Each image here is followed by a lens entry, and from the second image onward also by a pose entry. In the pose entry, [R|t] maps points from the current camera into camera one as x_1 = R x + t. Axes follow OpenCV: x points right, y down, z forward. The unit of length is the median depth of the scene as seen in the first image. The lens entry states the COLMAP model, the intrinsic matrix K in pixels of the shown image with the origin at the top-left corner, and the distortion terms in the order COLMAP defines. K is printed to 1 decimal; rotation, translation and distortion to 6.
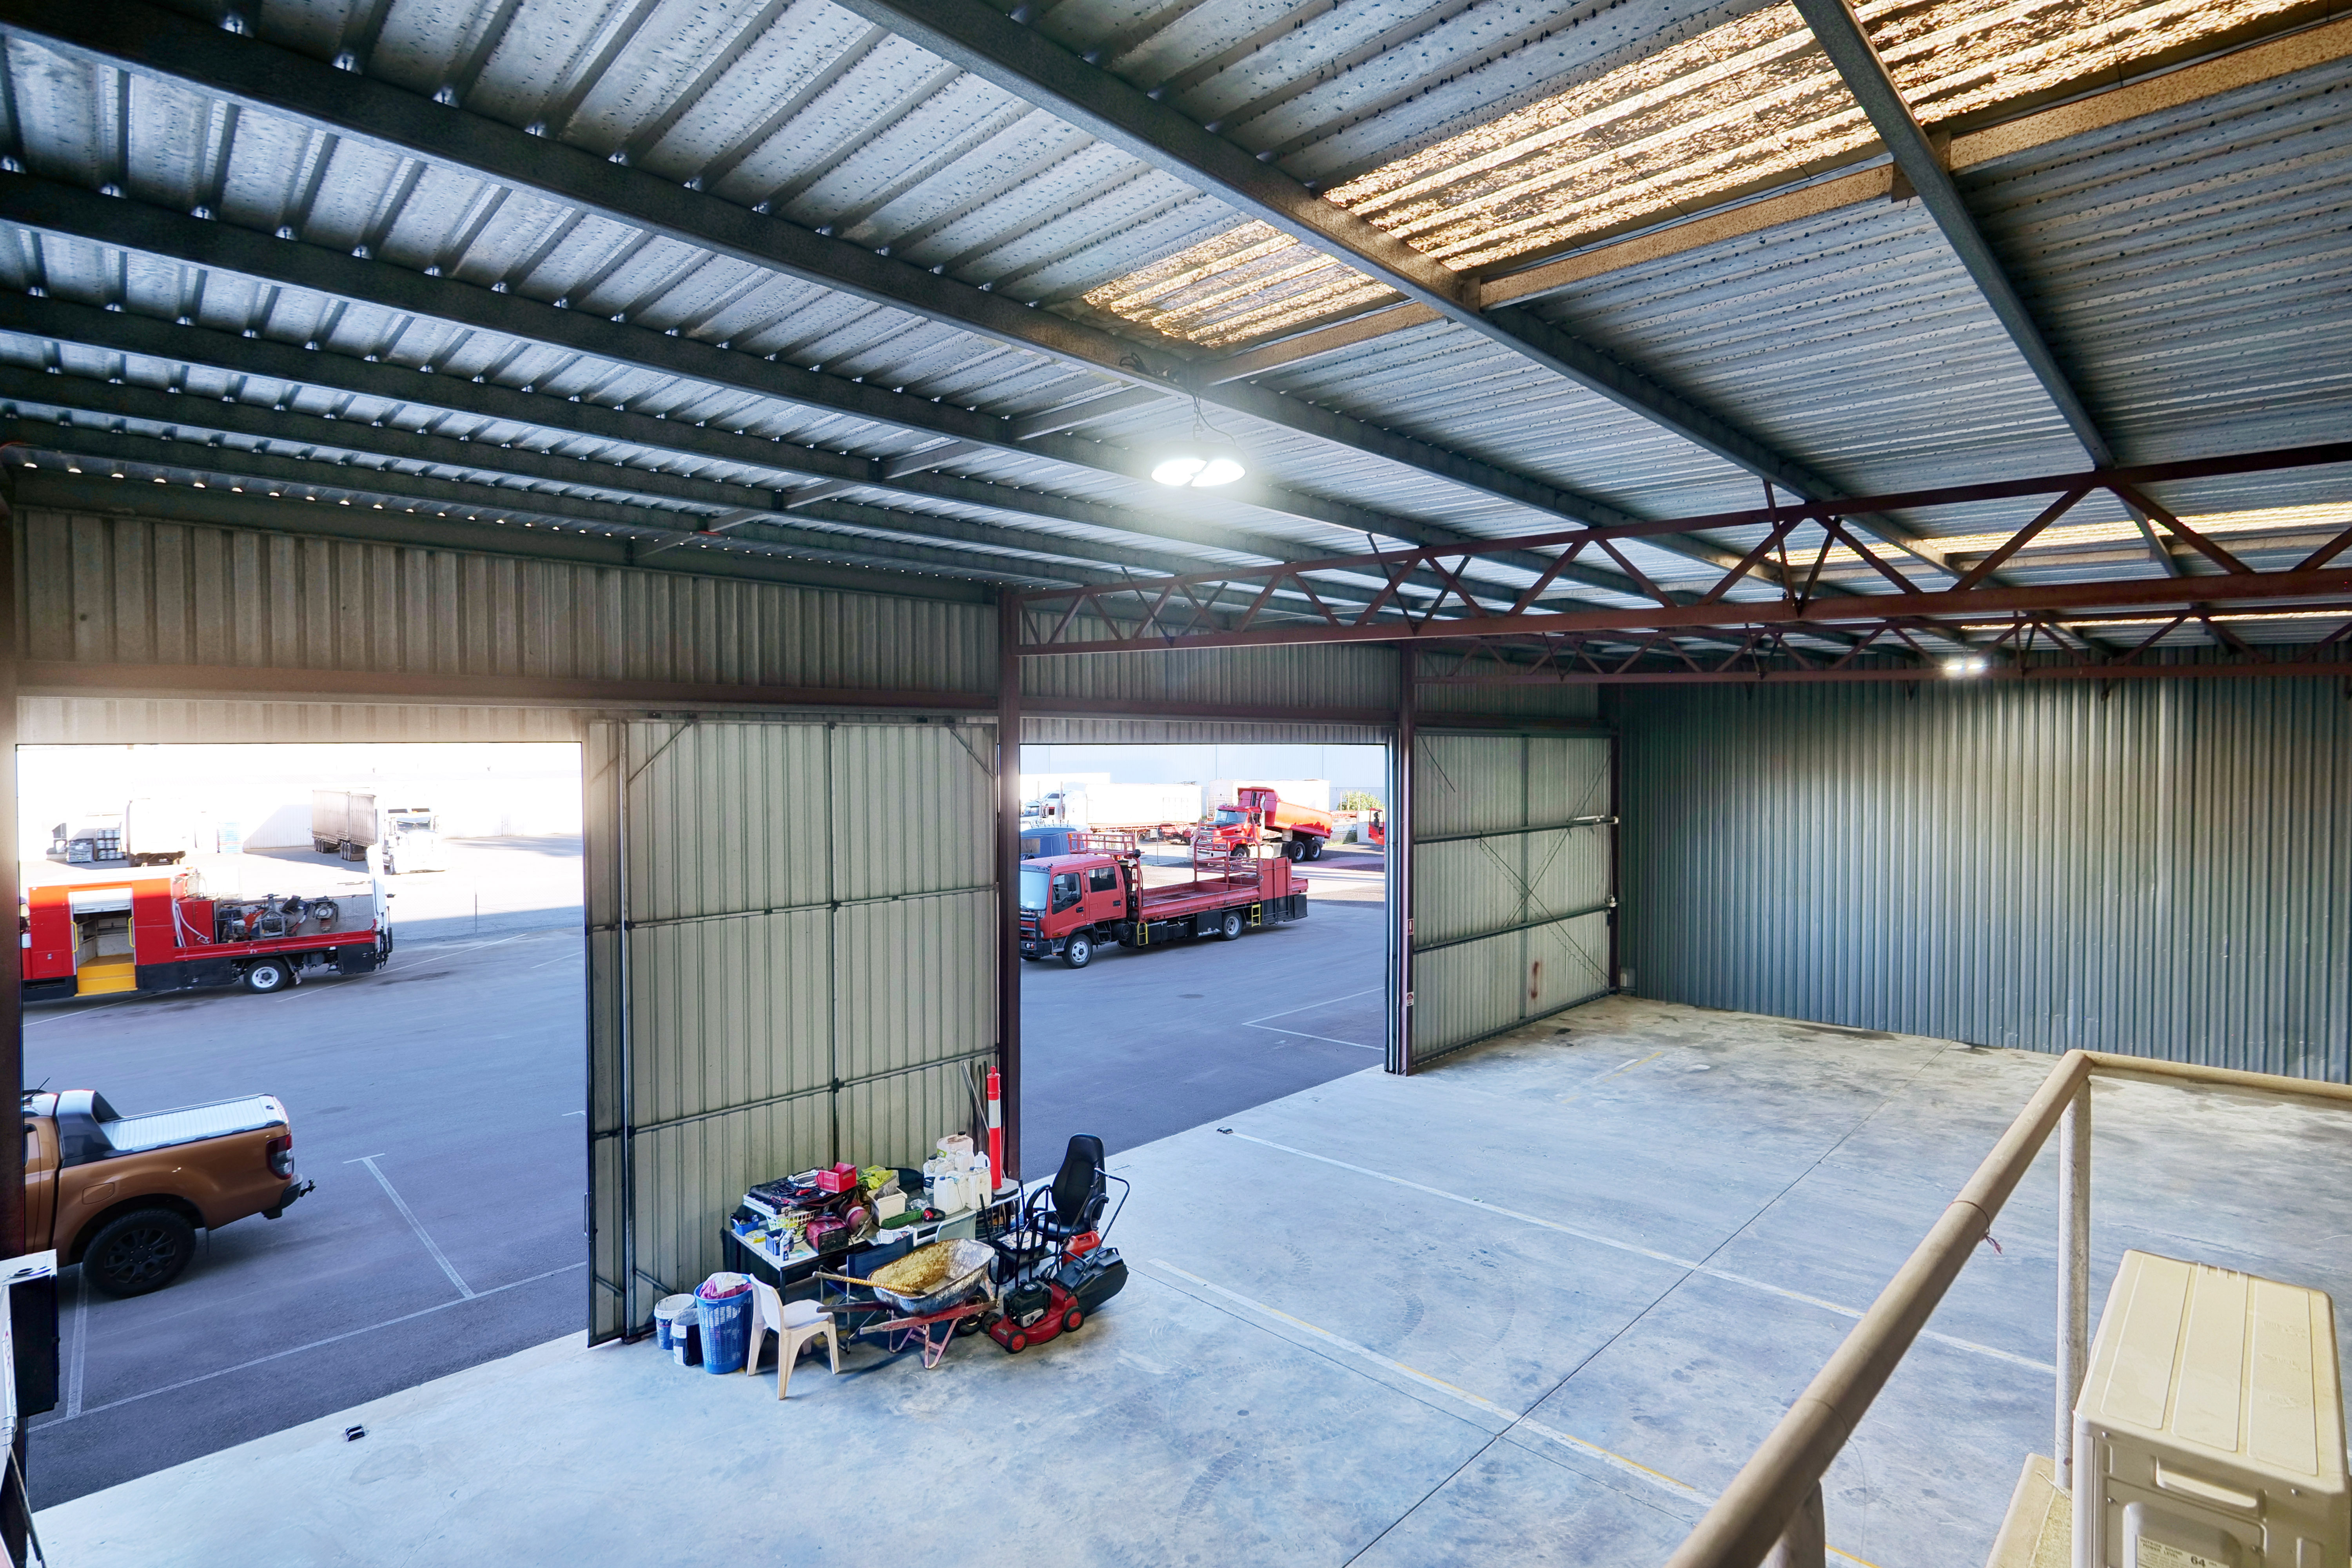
lens RADIAL K [[1114.9, 0, 1189.2], [0, 1114.9, 789.4], [0, 0, 1]] dist [-0.010177, 0.000388]
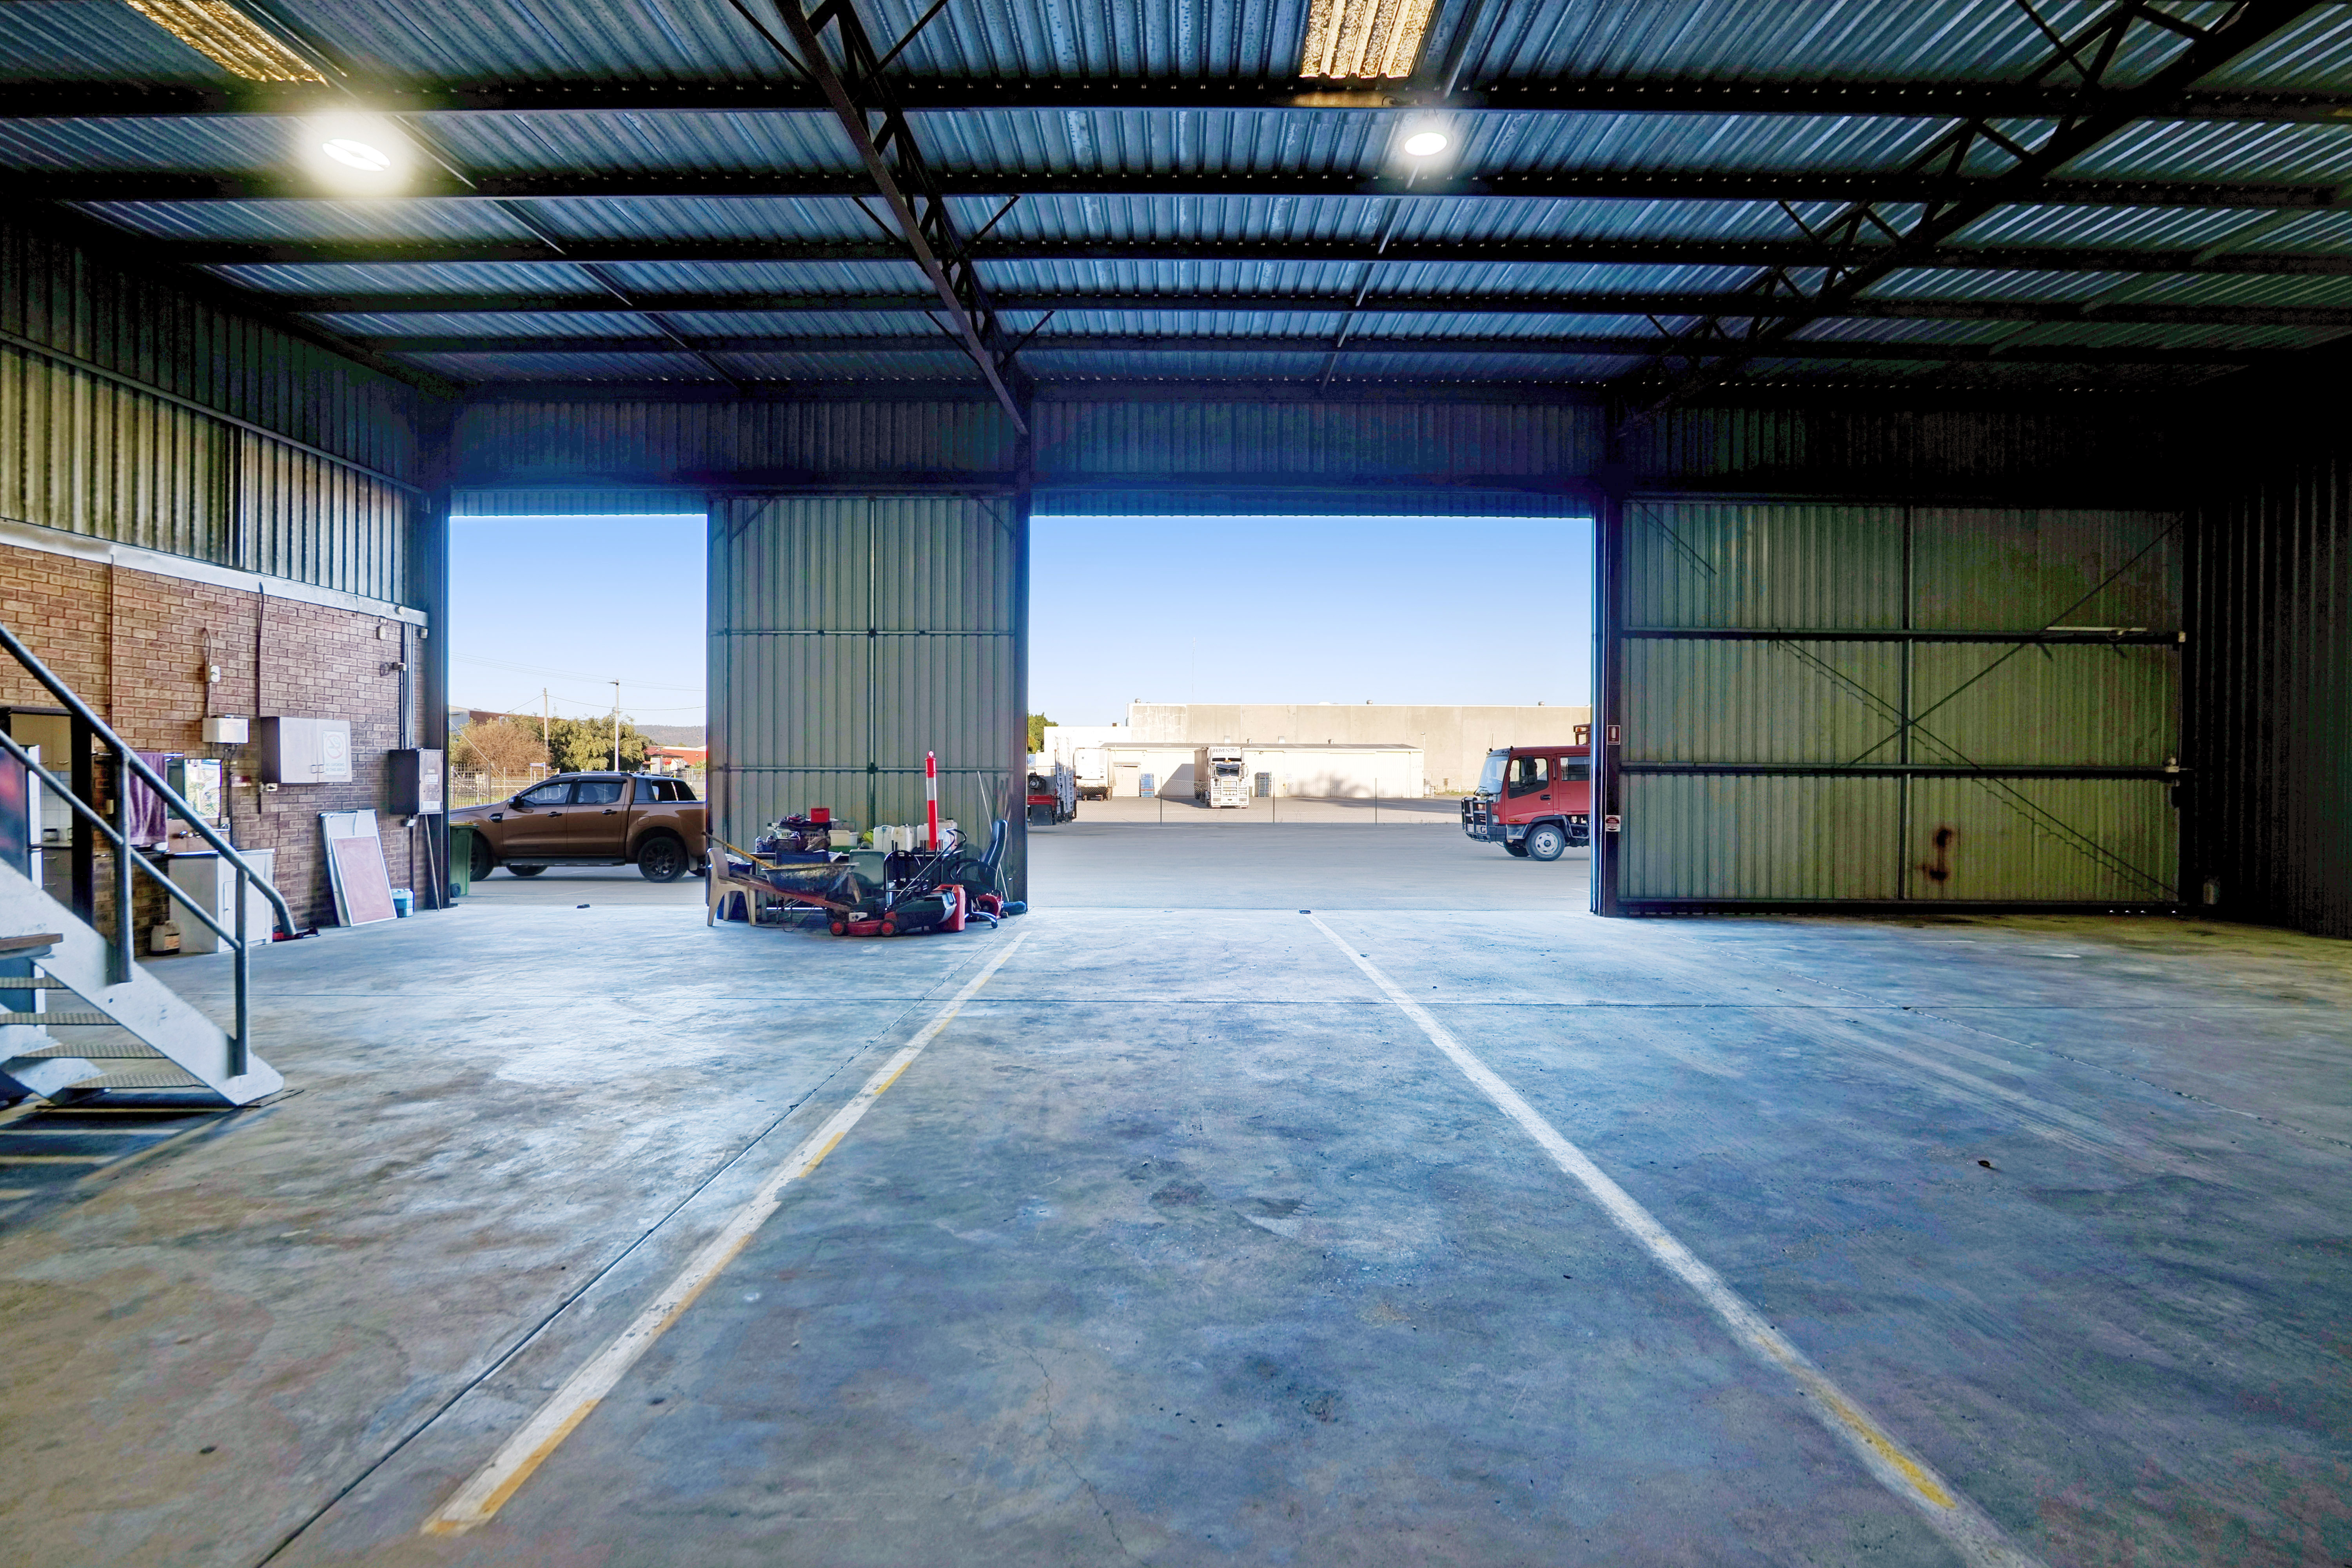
lens RADIAL K [[1137.2, 0, 1176.0], [0, 1137.2, 784.0], [0, 0, 1]] dist [-0.023622, 0.000164]
pose [[0.700575, 0.021534, -0.713254, 0.668259], [-0.032324, 0.999476, -0.001574, 0.201352], [0.712847, 0.024158, 0.700904, 0.222038]]
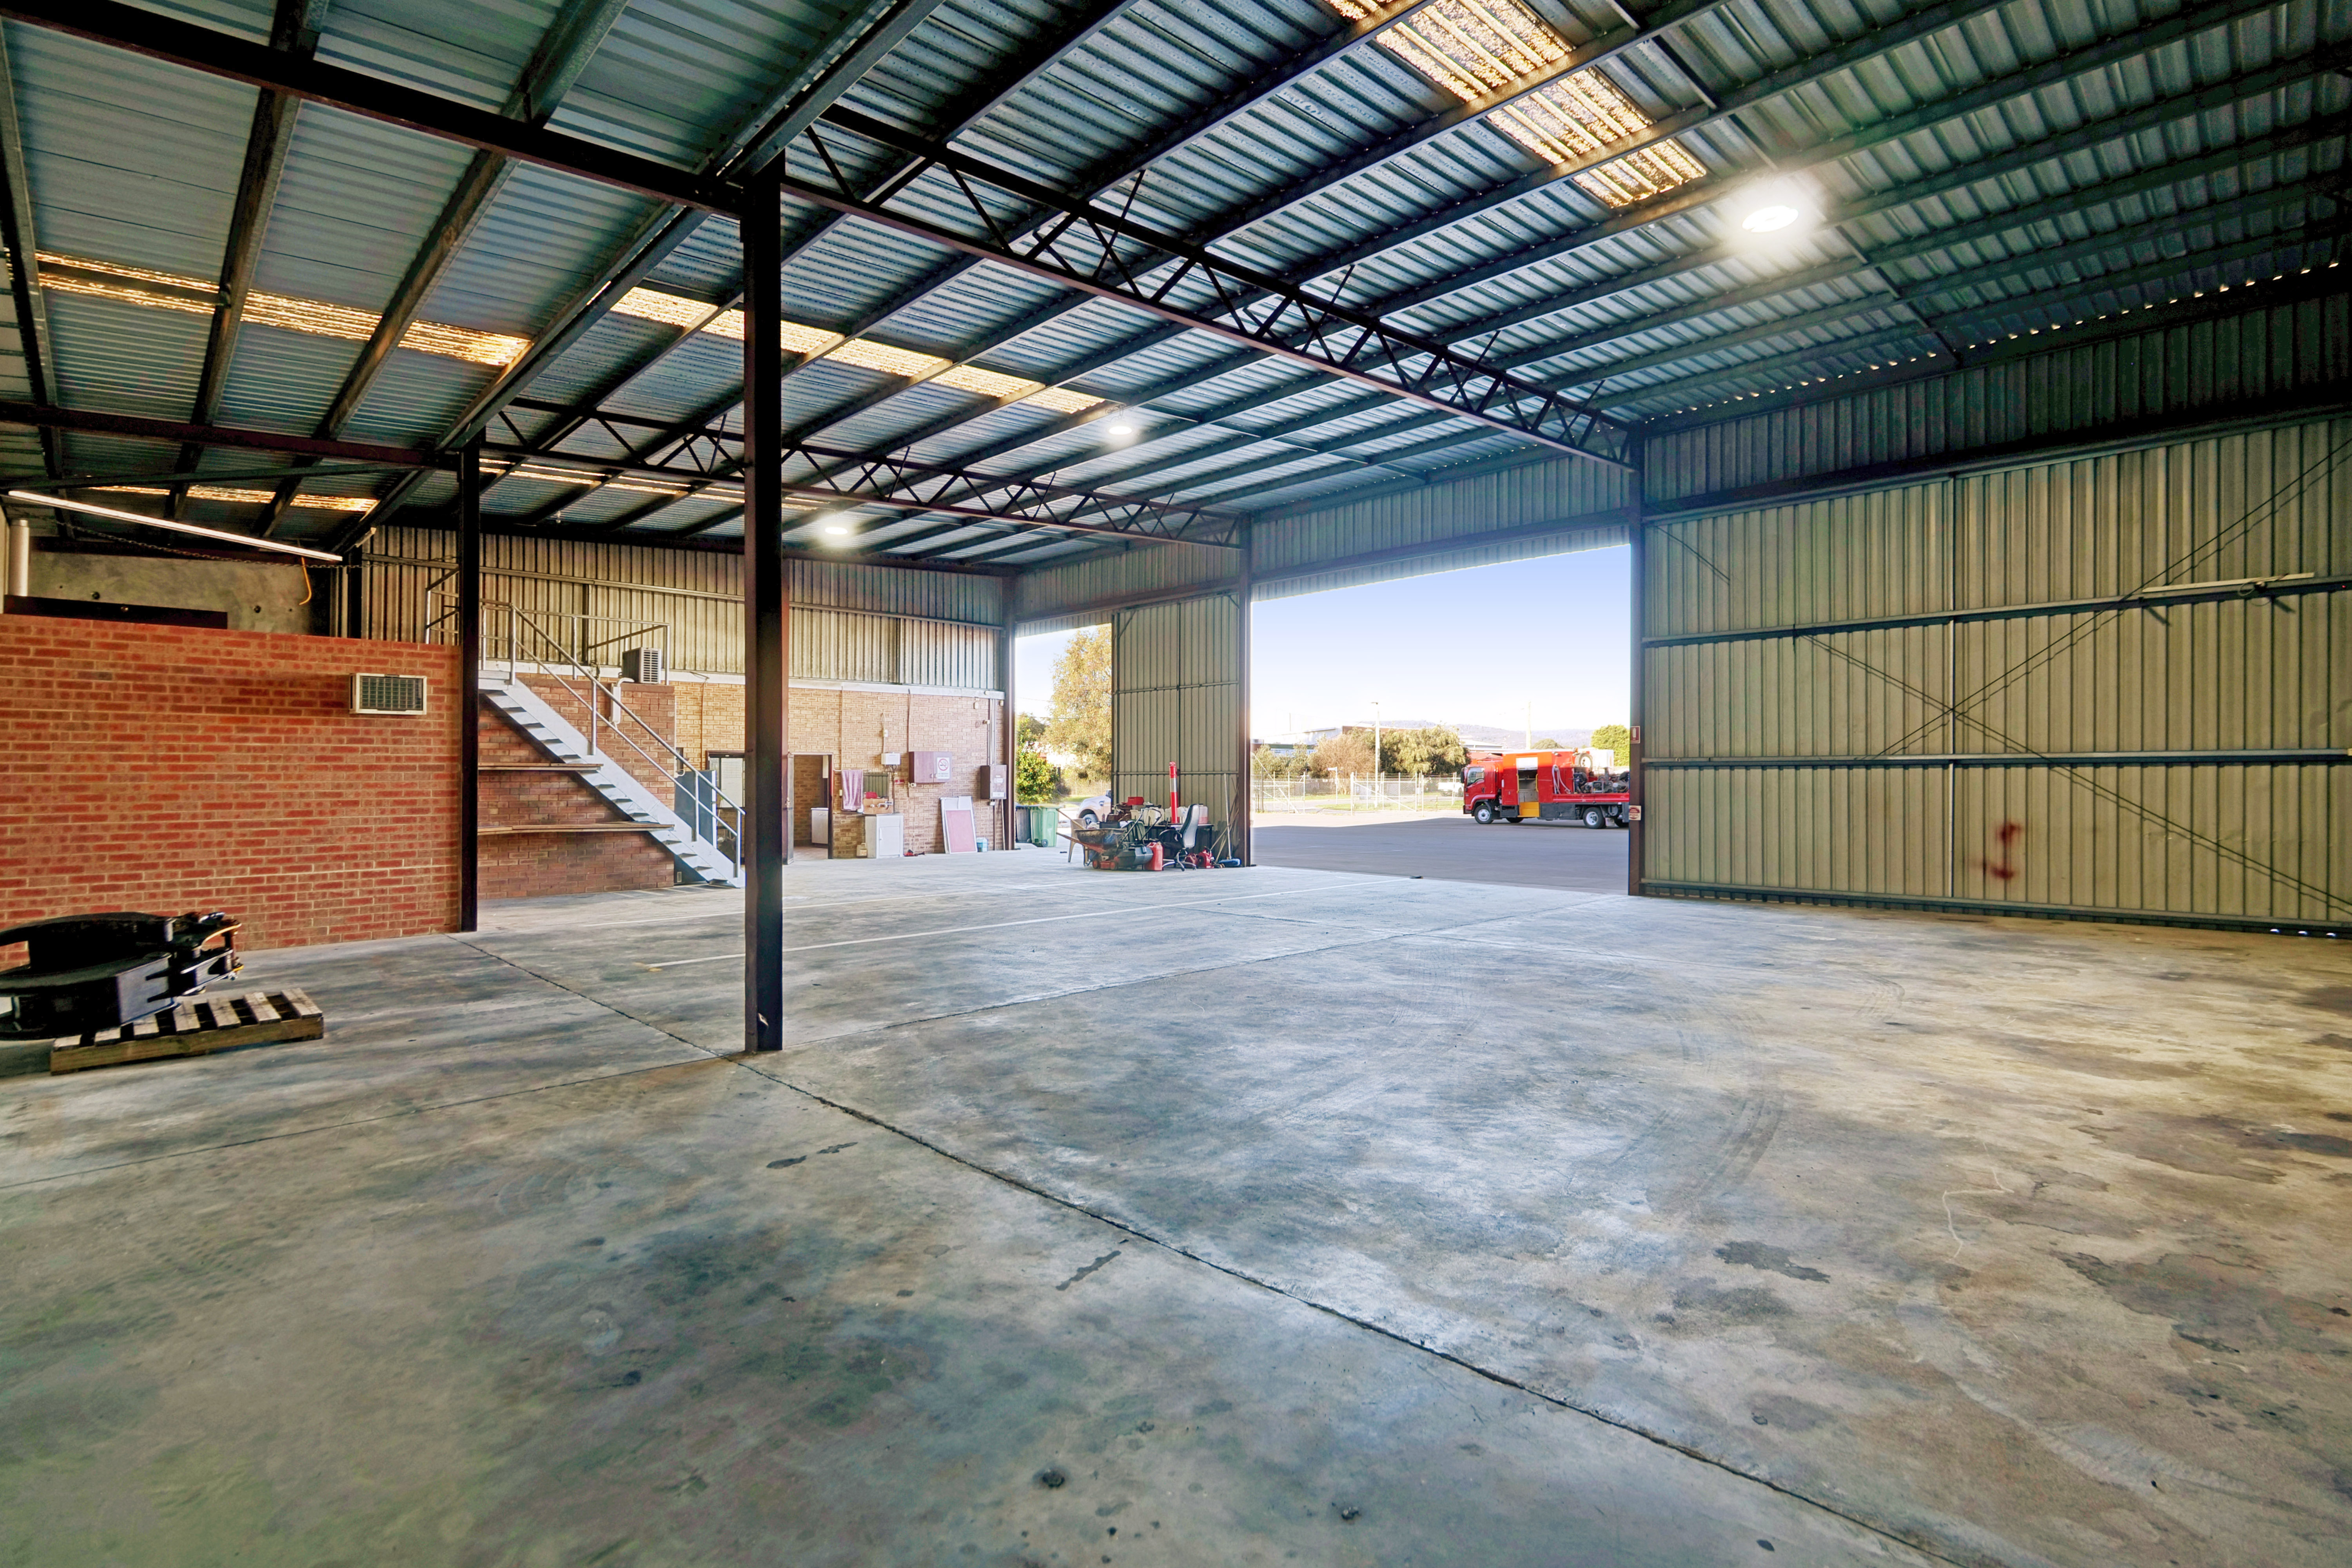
lens RADIAL K [[1115.4, 0, 1143.1], [0, 1115.4, 783.7], [0, 0, 1]] dist [-0.002073, -0.000050]
pose [[-0.028149, 0.019056, -0.999422, 1.334631], [-0.019870, 0.999610, 0.019620, 0.181180], [0.999406, 0.020411, -0.027759, 0.724516]]
